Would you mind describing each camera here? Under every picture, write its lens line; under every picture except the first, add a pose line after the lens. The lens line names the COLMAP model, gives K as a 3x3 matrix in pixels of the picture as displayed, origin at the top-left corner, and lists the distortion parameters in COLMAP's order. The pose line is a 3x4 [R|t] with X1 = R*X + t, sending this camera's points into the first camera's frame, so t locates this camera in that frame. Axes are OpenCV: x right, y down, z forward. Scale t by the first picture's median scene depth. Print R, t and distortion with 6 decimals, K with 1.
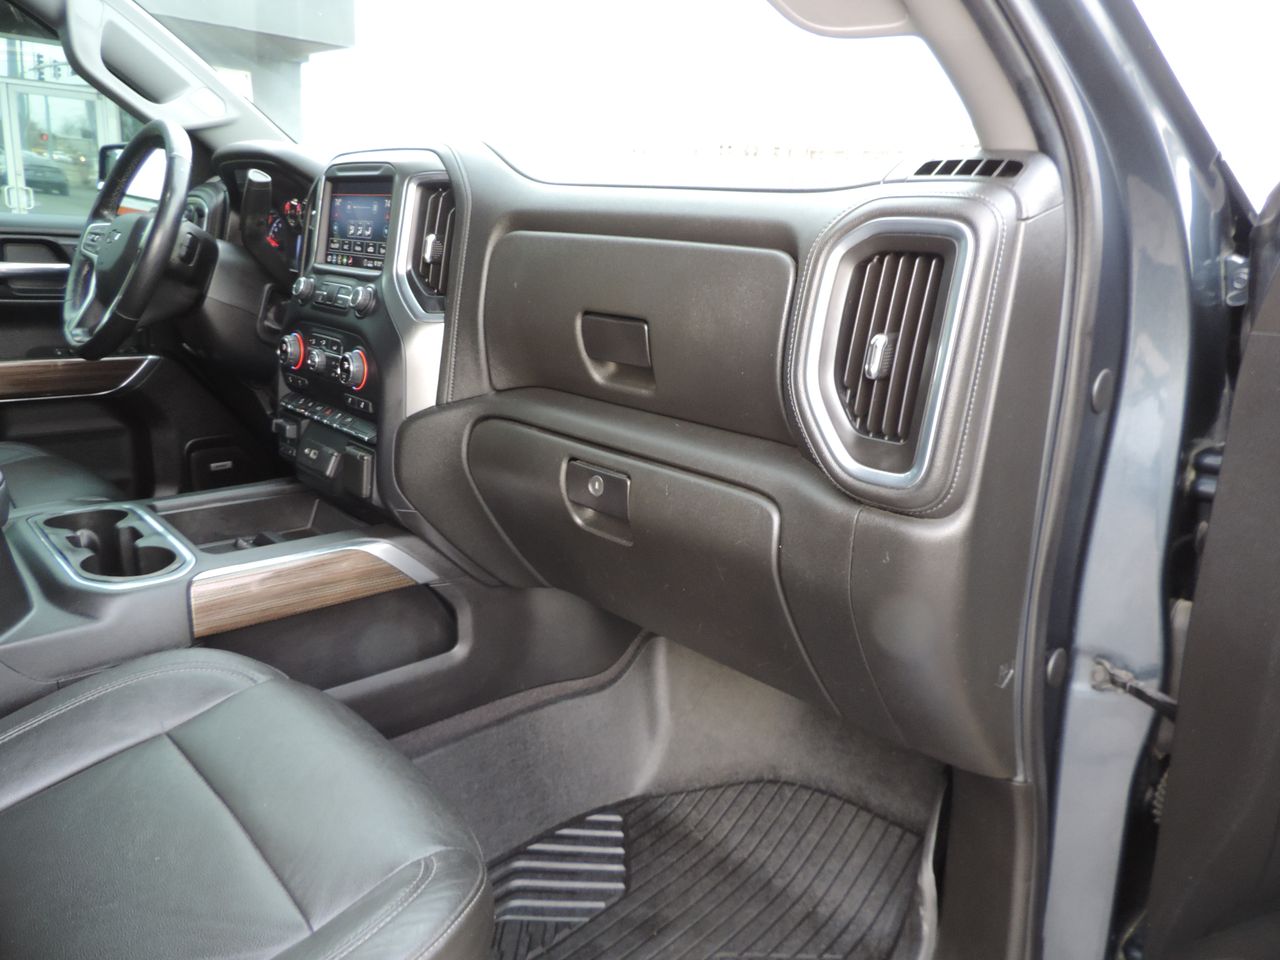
lens RADIAL K [[894.2, 0, 640.0], [0, 894.2, 480.0], [0, 0, 1]] dist [-0.027504, 0.001320]
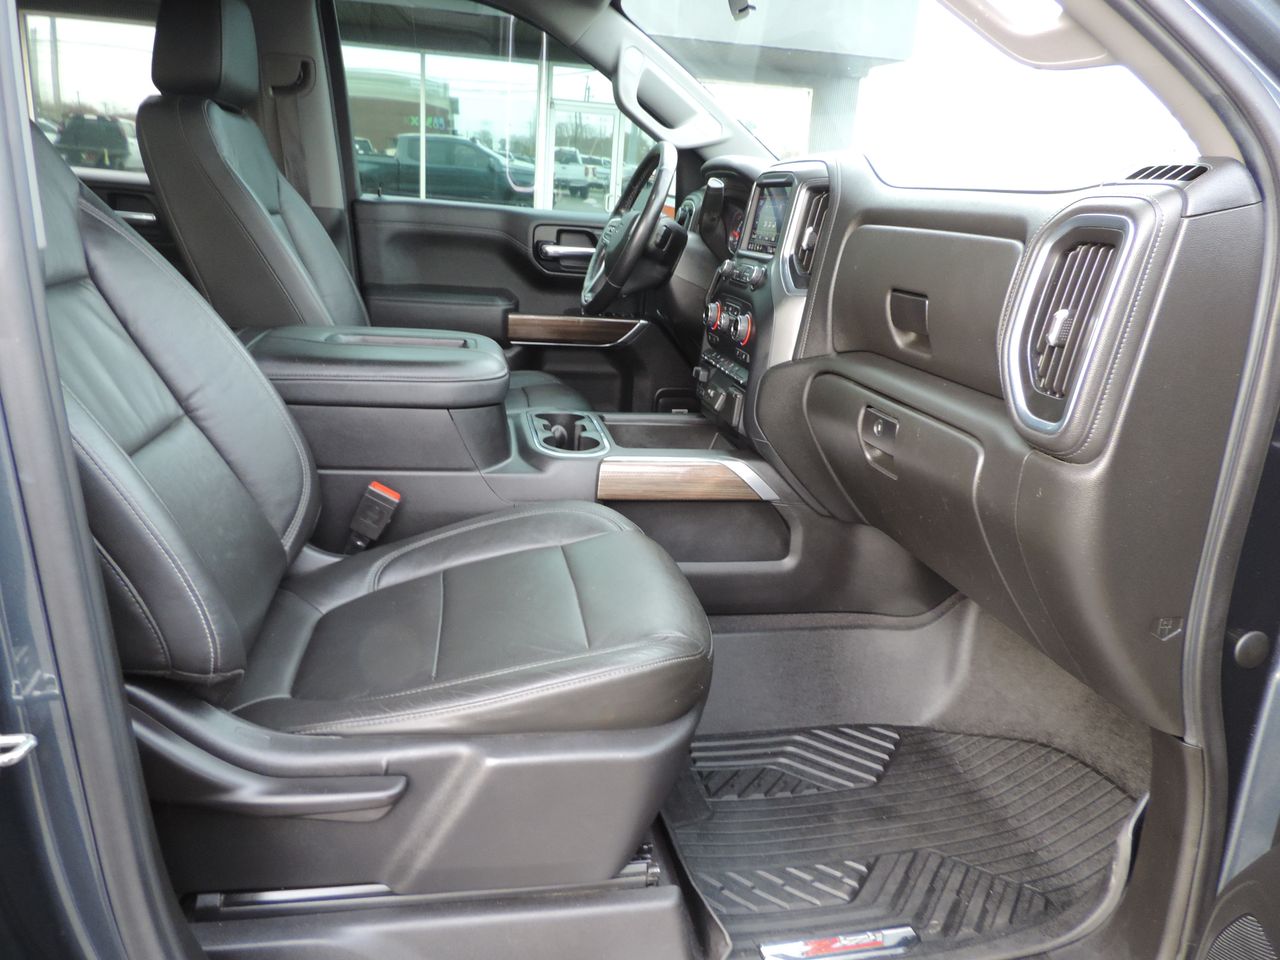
lens RADIAL K [[885.6, 0, 640.0], [0, 885.6, 480.0], [0, 0, 1]] dist [-0.044999, -0.002284]
pose [[0.842486, 0.157439, -0.515199, 0.253909], [-0.159568, 0.986356, 0.040483, 0.065355], [0.514544, 0.048103, 0.856114, -0.178934]]
